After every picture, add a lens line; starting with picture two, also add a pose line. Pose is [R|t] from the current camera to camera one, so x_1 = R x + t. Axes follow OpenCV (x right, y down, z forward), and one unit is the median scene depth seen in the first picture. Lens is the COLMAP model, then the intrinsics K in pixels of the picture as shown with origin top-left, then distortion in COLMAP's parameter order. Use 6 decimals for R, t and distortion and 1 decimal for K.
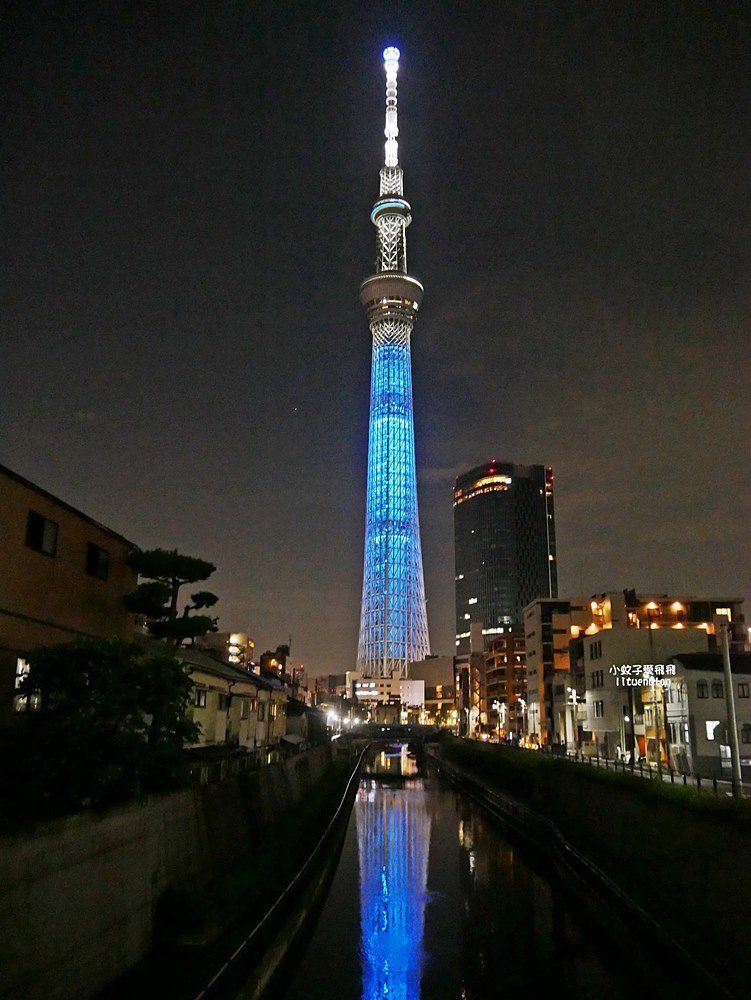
lens RADIAL K [[902.3, 0, 372.0], [0, 902.3, 498.9], [0, 0, 1]] dist [-0.044402, -0.003912]
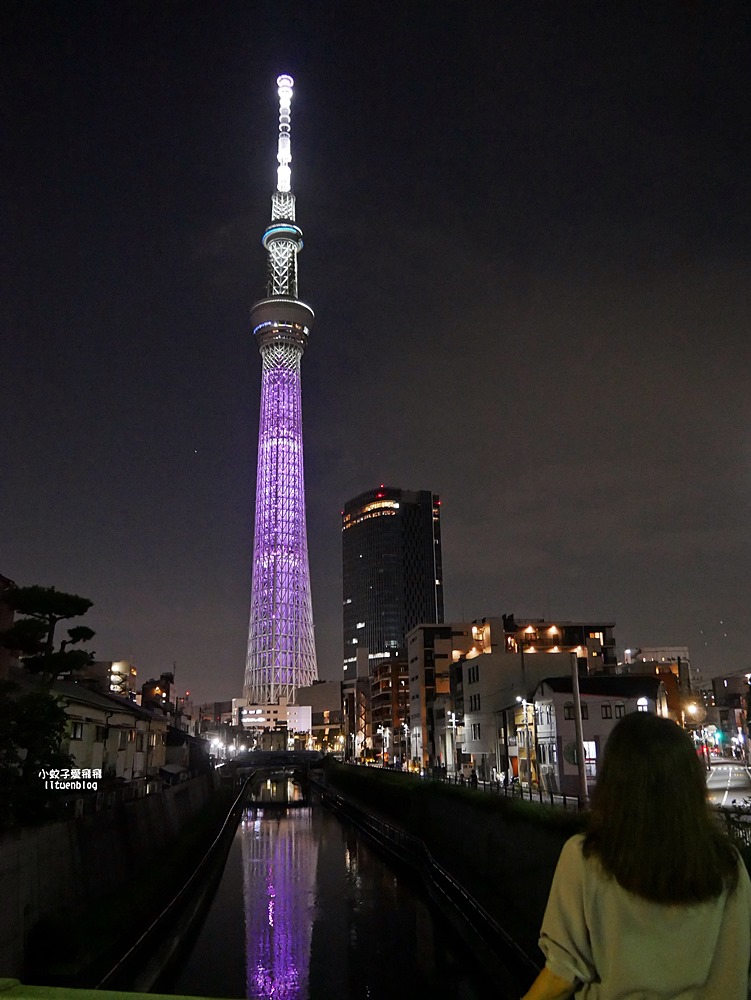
lens RADIAL K [[904.2, 0, 379.0], [0, 904.2, 494.9], [0, 0, 1]] dist [-0.049288, 0.009415]
pose [[0.991541, 0.009433, 0.129452, 0.001605], [-0.005445, 0.999501, -0.031124, -0.001664], [-0.129681, 0.030156, 0.991097, -0.006159]]
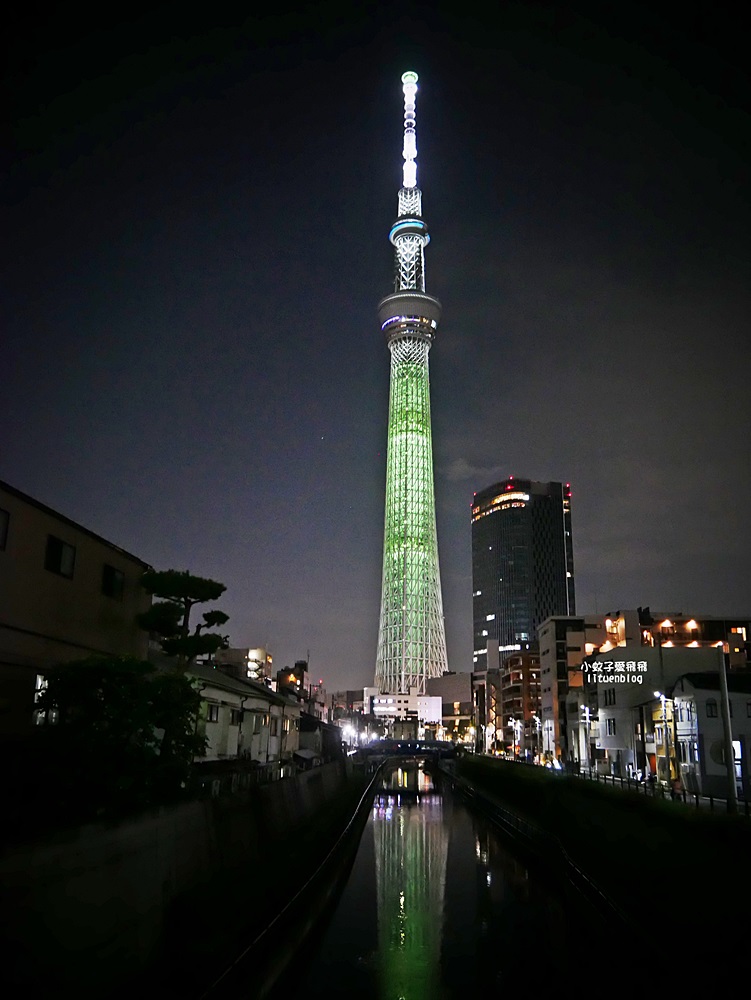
lens RADIAL K [[896.3, 0, 362.0], [0, 896.3, 495.7], [0, 0, 1]] dist [-0.047017, 0.009047]
pose [[0.999488, 0.001464, -0.031967, 0.001654], [-0.002158, 0.999762, -0.021705, -0.000823], [0.031928, 0.021762, 0.999253, -0.003274]]
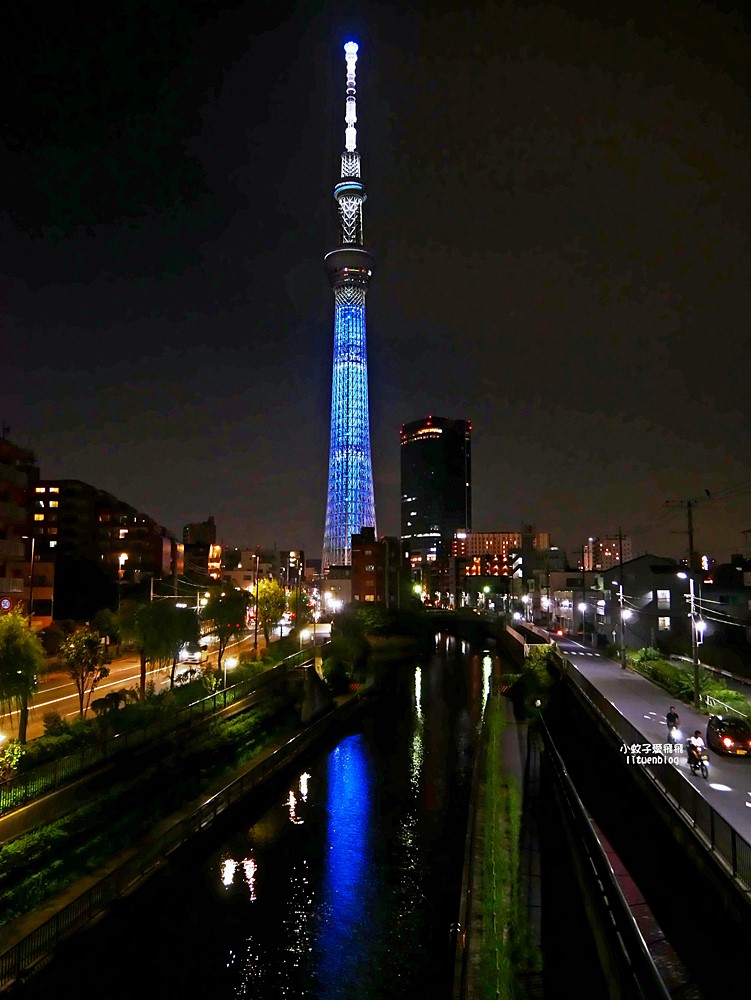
lens RADIAL K [[819.6, 0, 375.5], [0, 819.6, 500.0], [0, 0, 1]] dist [0.007589, 0.004030]
pose [[0.996936, 0.004687, 0.078087, -0.112328], [-0.014889, 0.991325, 0.130590, -0.171549], [-0.076797, -0.131353, 0.988357, -0.638500]]
